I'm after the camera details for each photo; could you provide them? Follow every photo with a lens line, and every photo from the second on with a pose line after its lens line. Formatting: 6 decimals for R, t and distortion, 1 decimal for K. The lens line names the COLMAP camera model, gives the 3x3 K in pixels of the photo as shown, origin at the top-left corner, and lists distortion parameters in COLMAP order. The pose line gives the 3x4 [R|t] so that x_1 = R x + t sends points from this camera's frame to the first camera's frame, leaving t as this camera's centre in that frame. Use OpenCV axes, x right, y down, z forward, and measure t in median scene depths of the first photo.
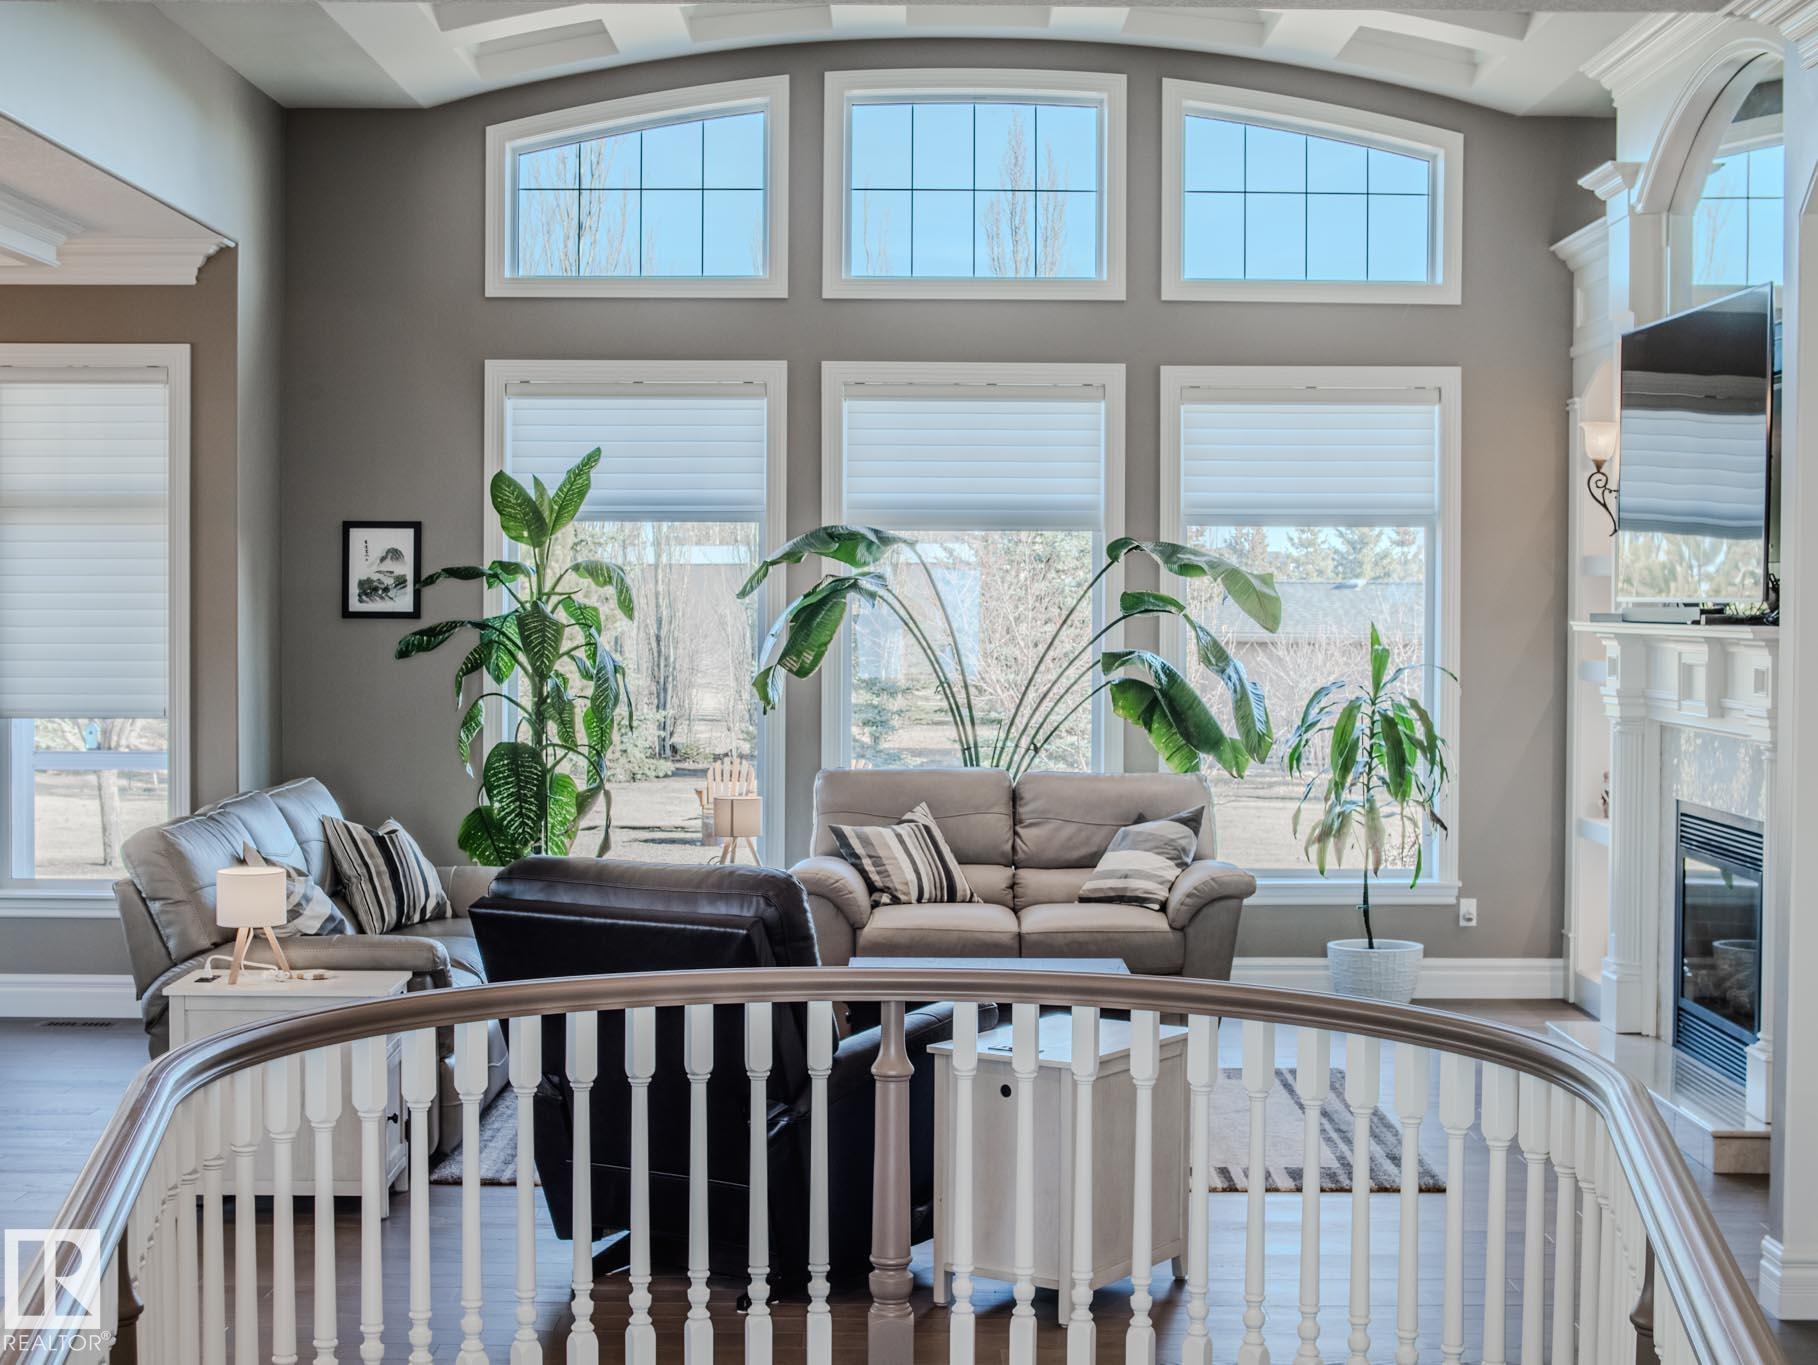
lens RADIAL K [[2757.2, 0, 909.0], [0, 2757.2, 682.5], [0, 0, 1]] dist [-0.176794, 0.540981]
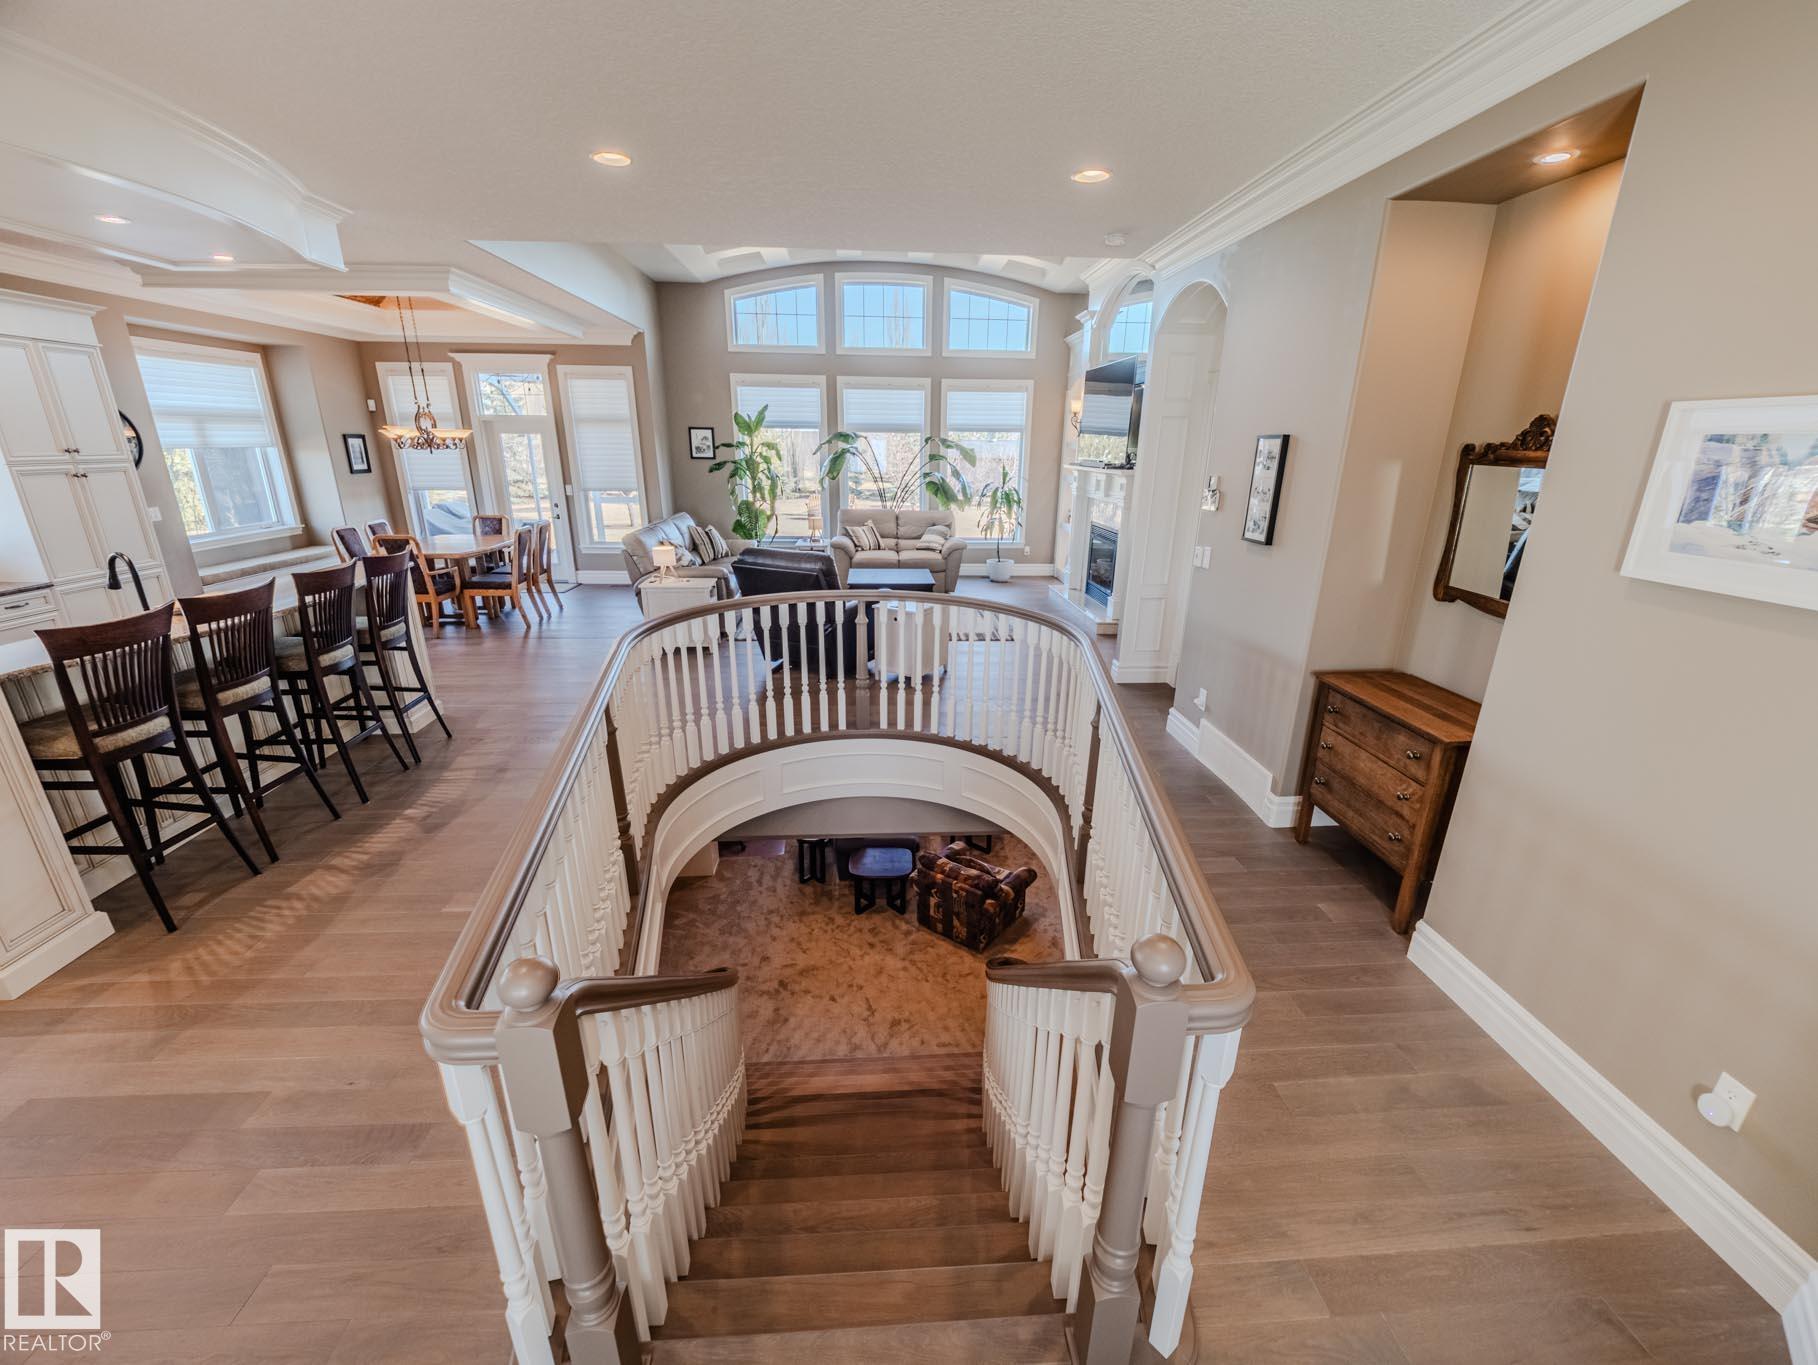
lens RADIAL K [[735.1, 0, 916.9], [0, 735.1, 708.5], [0, 0, 1]] dist [0.012838, -0.018747]
pose [[0.997808, -0.014234, 0.064631, 0.000739], [-0.006618, 0.950239, 0.311451, -0.017234], [-0.065848, -0.311196, 0.948062, 0.061821]]
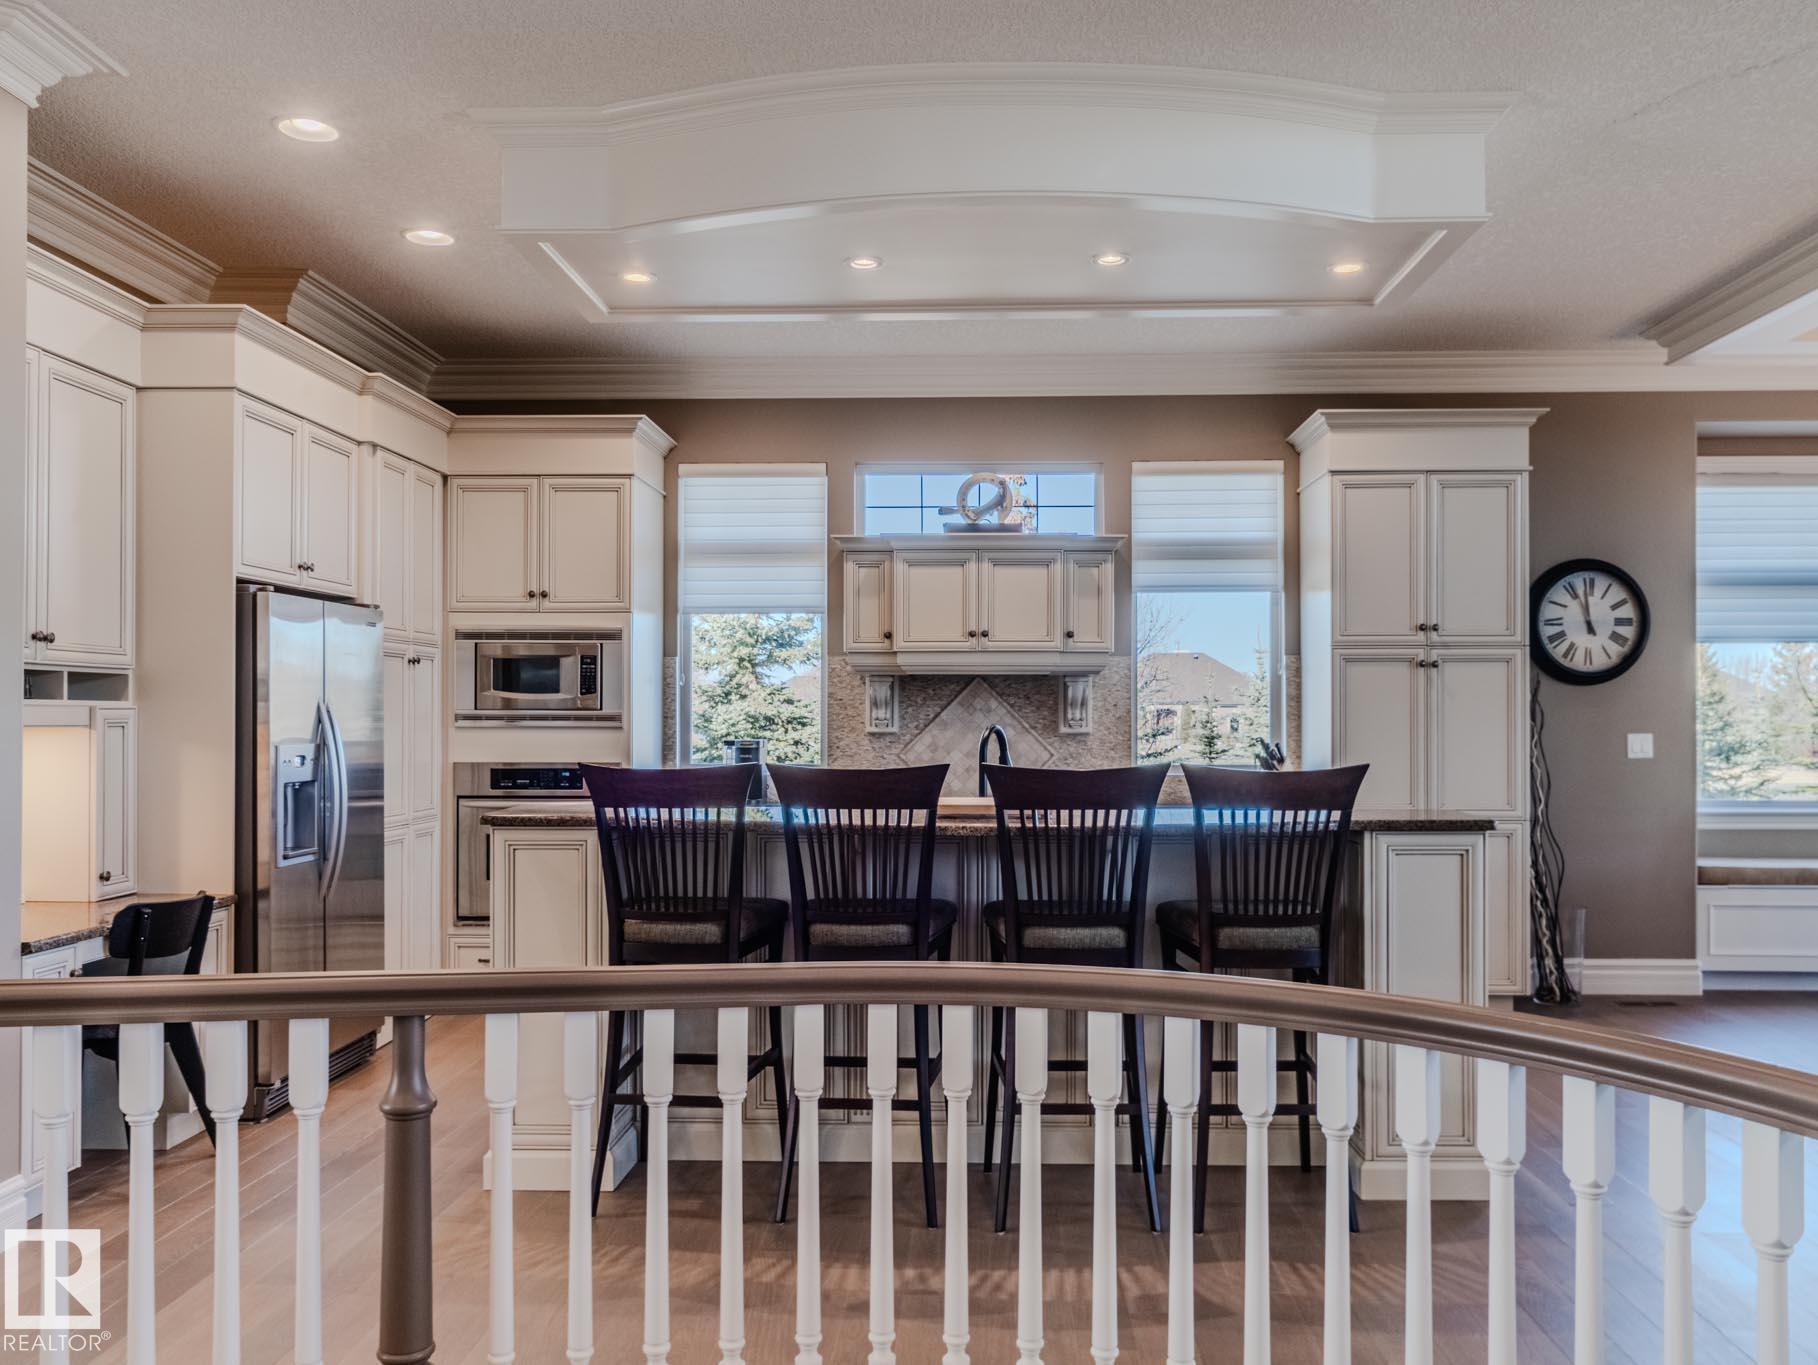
lens RADIAL K [[1457.9, 0, 911.5], [0, 1457.9, 746.6], [0, 0, 1]] dist [-0.009366, -0.000508]
pose [[-0.047544, 0.009978, -0.998819, 0.102827], [-0.030238, 0.999477, 0.011423, 0.021160], [0.998411, 0.030745, -0.047218, 0.399975]]
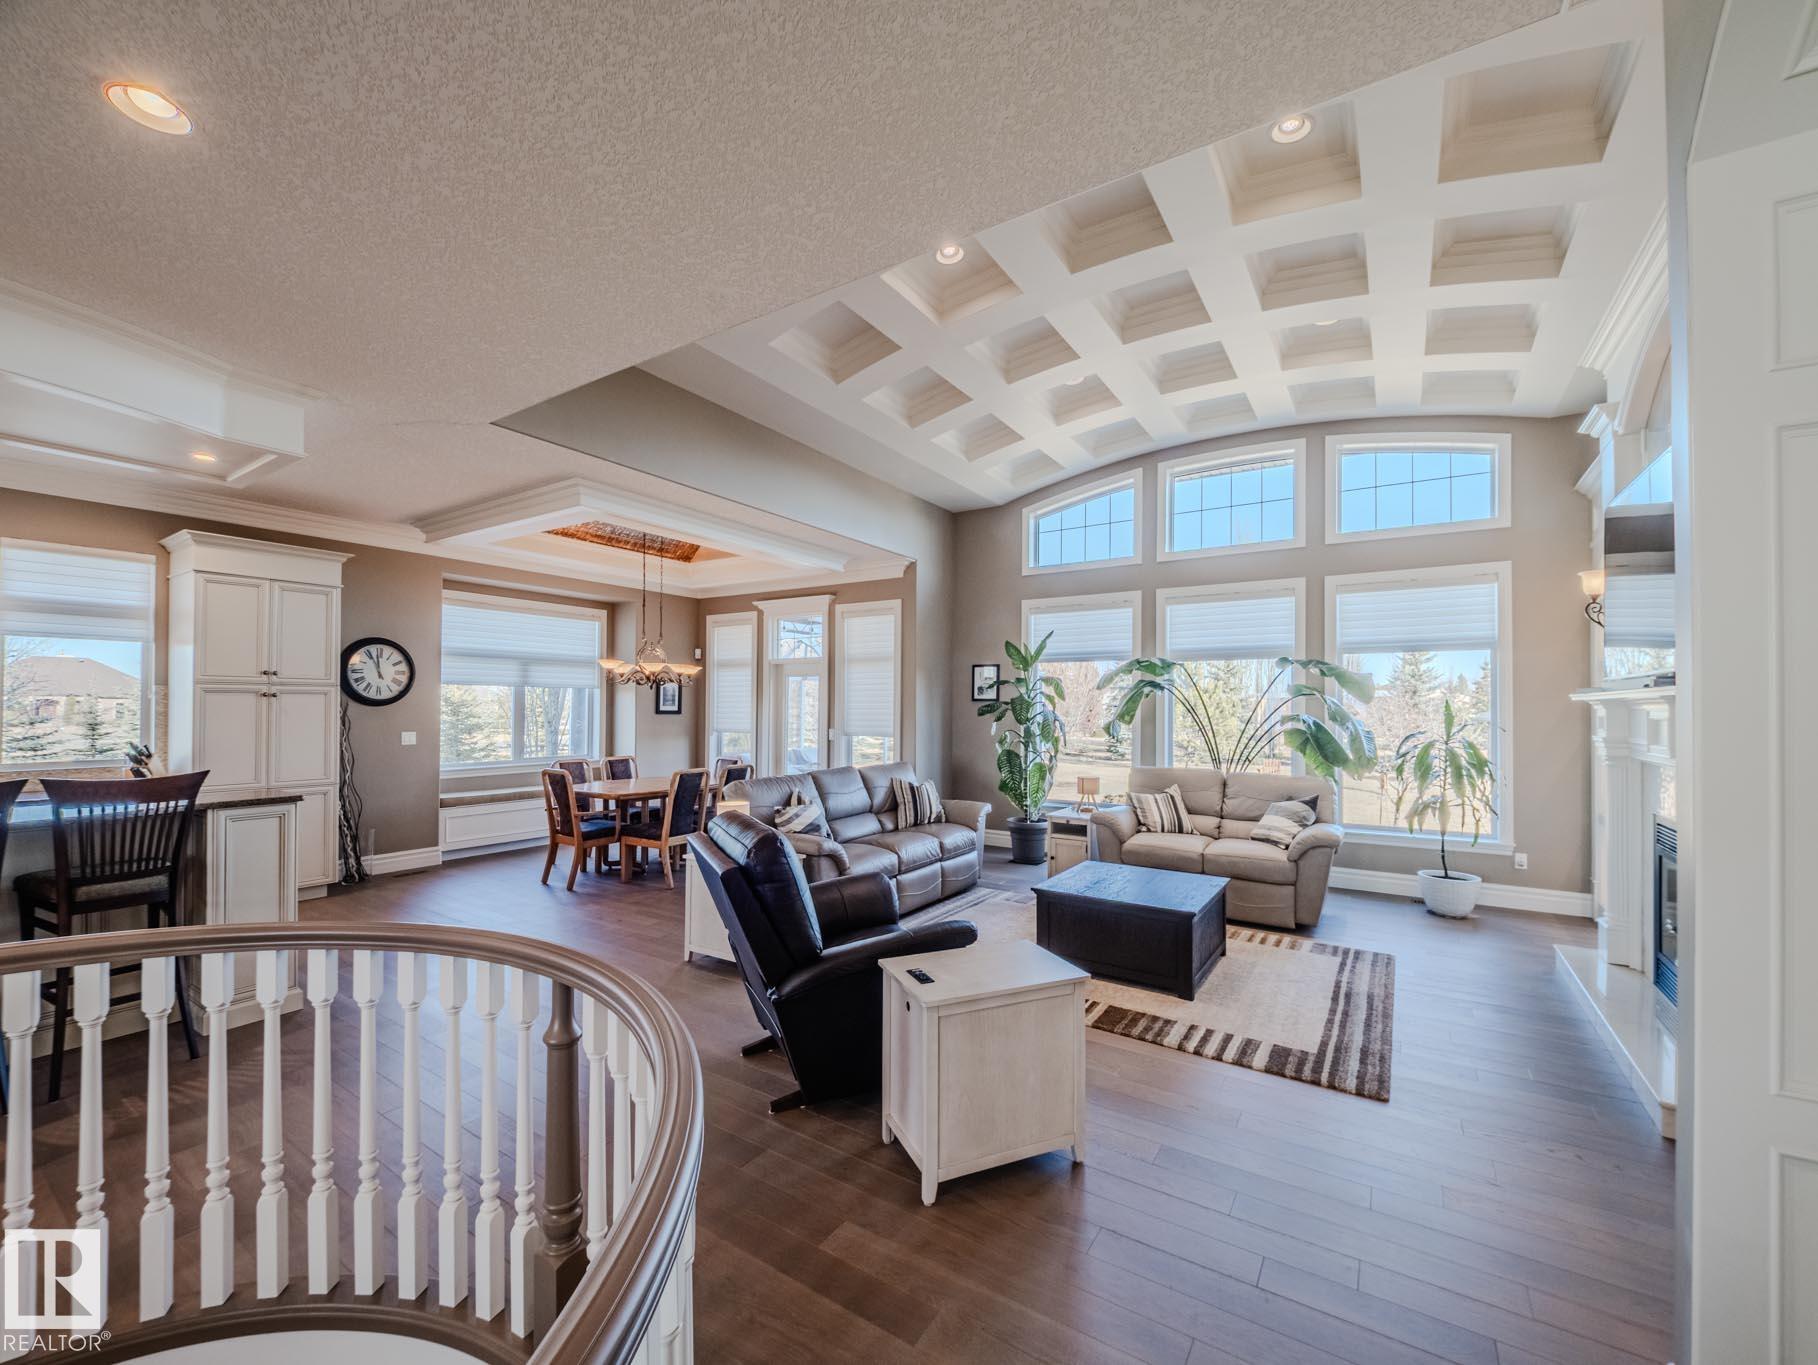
lens RADIAL K [[733.9, 0, 919.8], [0, 733.9, 699.3], [0, 0, 1]] dist [0.015653, -0.017204]
pose [[0.839809, -0.006283, -0.542845, 0.145037], [-0.017691, 0.999085, -0.038931, 0.003525], [0.542593, 0.042298, 0.838930, 0.400869]]
